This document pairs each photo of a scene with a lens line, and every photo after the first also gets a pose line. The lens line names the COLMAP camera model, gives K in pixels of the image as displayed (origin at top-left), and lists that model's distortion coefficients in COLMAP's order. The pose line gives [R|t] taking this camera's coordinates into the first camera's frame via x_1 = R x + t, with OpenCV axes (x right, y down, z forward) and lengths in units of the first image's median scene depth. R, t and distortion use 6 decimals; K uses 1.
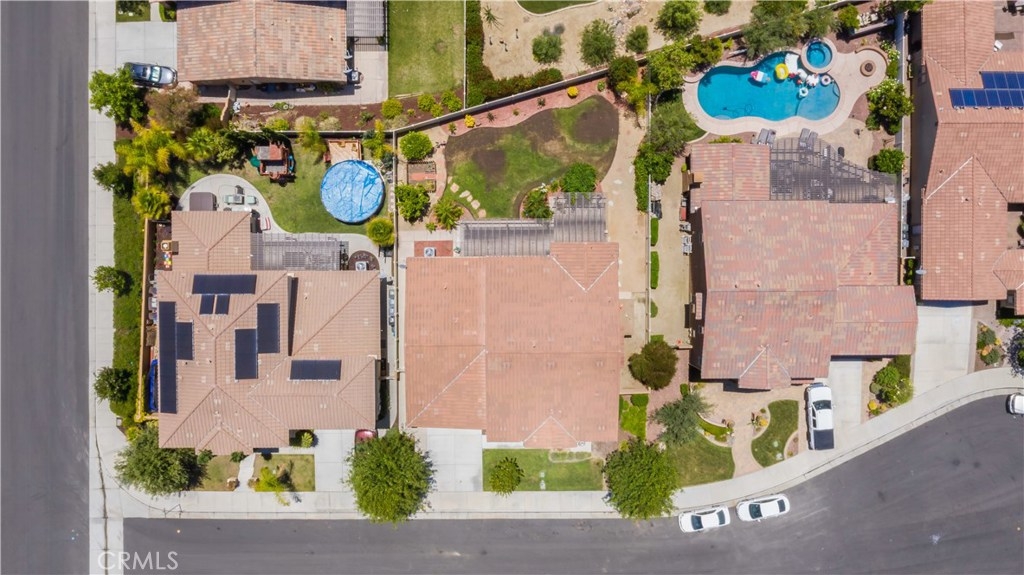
lens RADIAL K [[806.0, 0, 511.0], [0, 806.0, 289.1], [0, 0, 1]] dist [-0.002284, 0.000037]
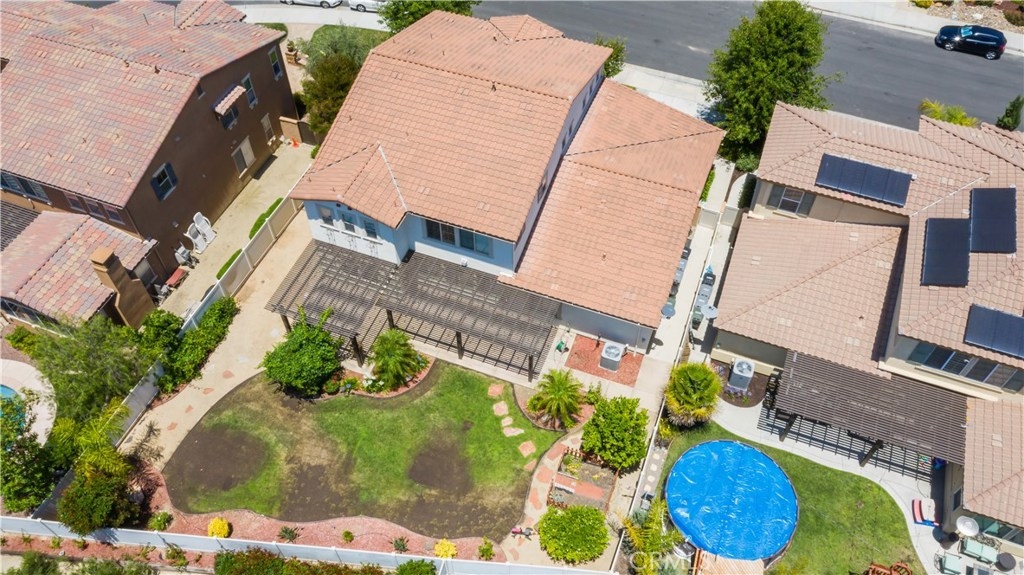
lens RADIAL K [[806.0, 0, 512.1], [0, 806.0, 291.9], [0, 0, 1]] dist [-0.002284, 0.000037]
pose [[-0.932790, -0.285628, 0.219816, -0.144497], [0.360402, -0.745412, 0.560778, -0.339771], [0.003680, 0.602310, 0.798254, 0.538097]]
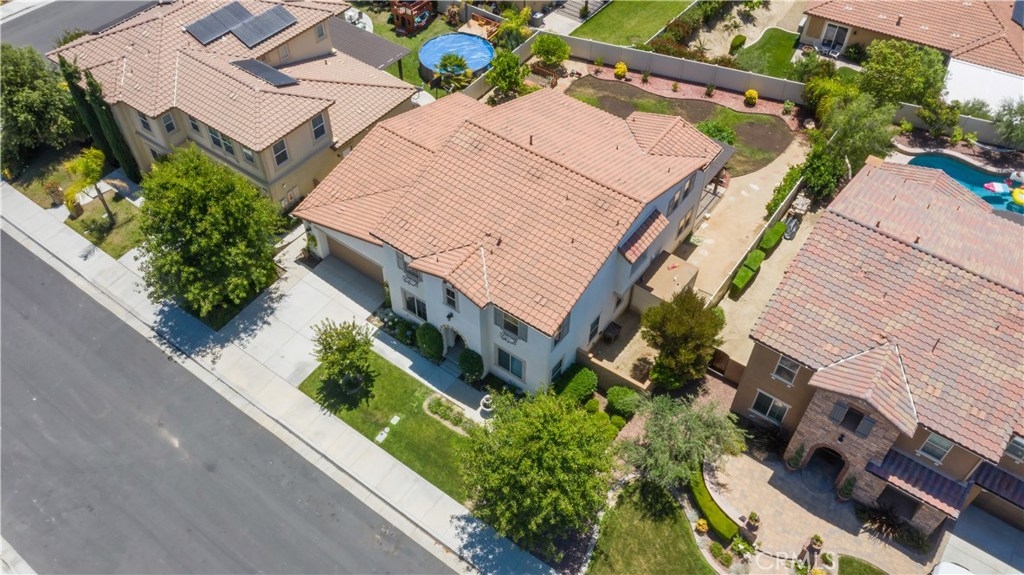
lens RADIAL K [[806.0, 0, 510.1], [0, 806.0, 287.8], [0, 0, 1]] dist [-0.002284, 0.000037]
pose [[0.801617, 0.447796, -0.396092, 0.281521], [-0.597580, 0.580694, -0.552895, 0.440101], [-0.017576, 0.679907, 0.733088, 0.544298]]
